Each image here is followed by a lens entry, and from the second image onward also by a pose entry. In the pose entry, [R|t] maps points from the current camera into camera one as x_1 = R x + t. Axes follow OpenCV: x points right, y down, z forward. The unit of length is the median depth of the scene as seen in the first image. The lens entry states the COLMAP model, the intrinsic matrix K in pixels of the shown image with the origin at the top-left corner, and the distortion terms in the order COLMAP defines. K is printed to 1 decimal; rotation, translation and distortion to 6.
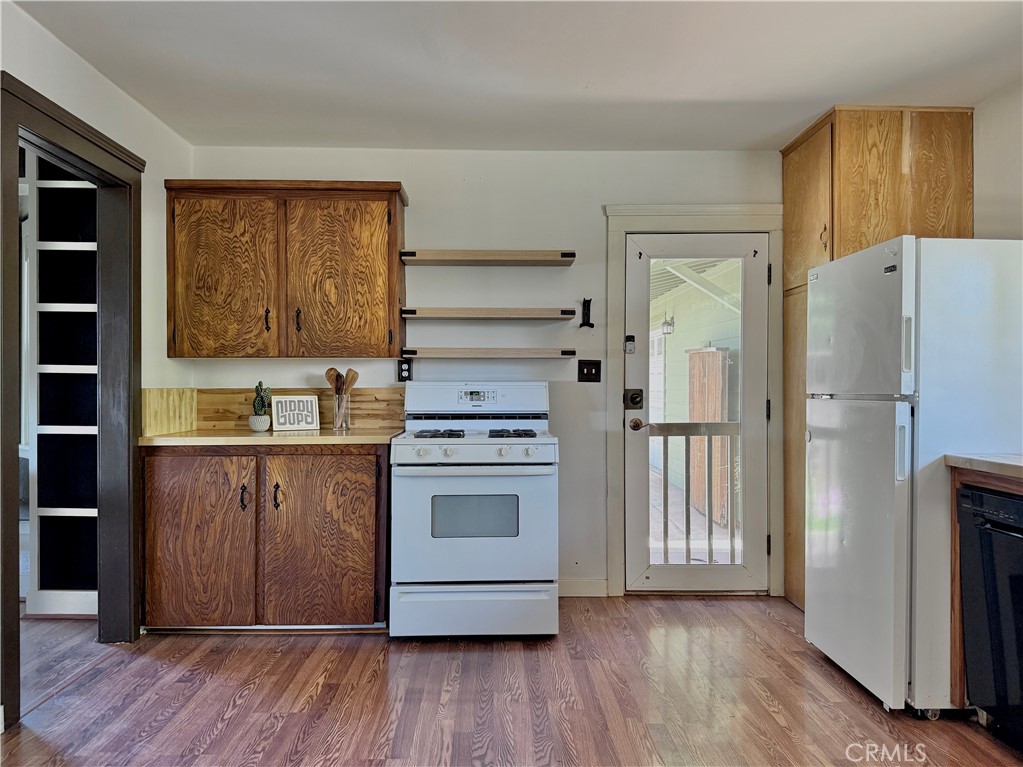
lens RADIAL K [[764.7, 0, 511.5], [0, 764.7, 383.5], [0, 0, 1]] dist [0.000745, -0.002307]
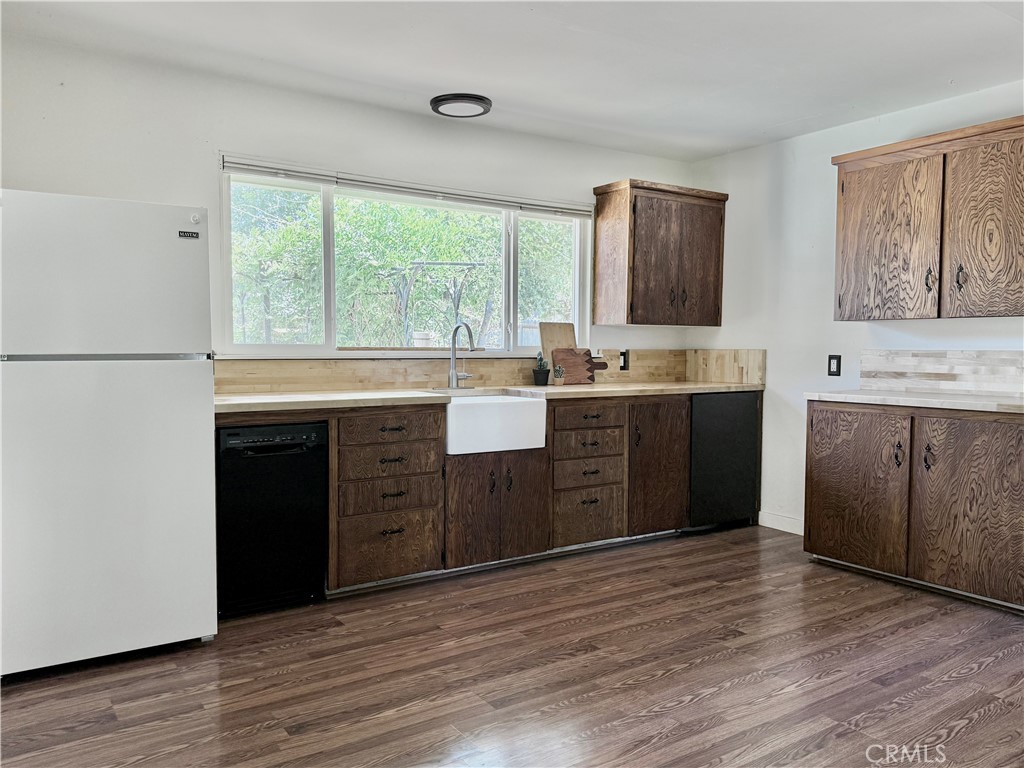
lens RADIAL K [[781.4, 0, 512.0], [0, 781.4, 384.0], [0, 0, 1]] dist [0.115196, -0.188592]
pose [[-0.550750, -0.048993, 0.833231, -0.636185], [-0.008138, 0.998544, 0.053334, -0.005964], [-0.834631, 0.022593, -0.550346, 1.163498]]
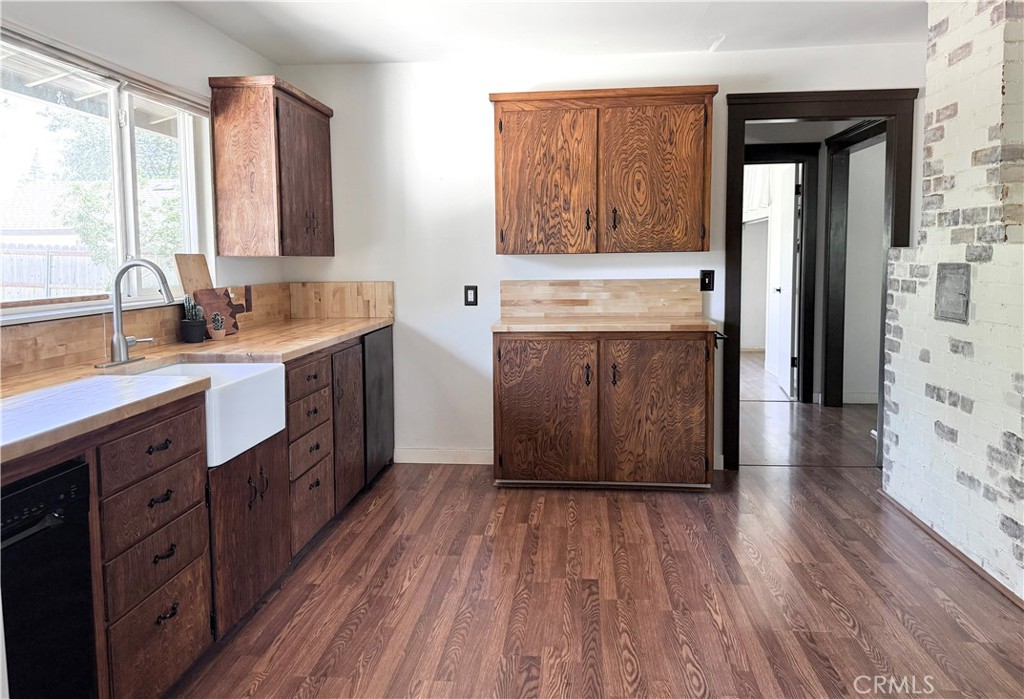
lens RADIAL K [[761.8, 0, 517.2], [0, 761.8, 315.1], [0, 0, 1]] dist [0.166022, -0.331924]
pose [[-0.995026, -0.003295, 0.099565, 0.106446], [0.004404, 0.997021, 0.077009, -0.046955], [-0.099522, 0.077065, -0.992047, 1.329538]]
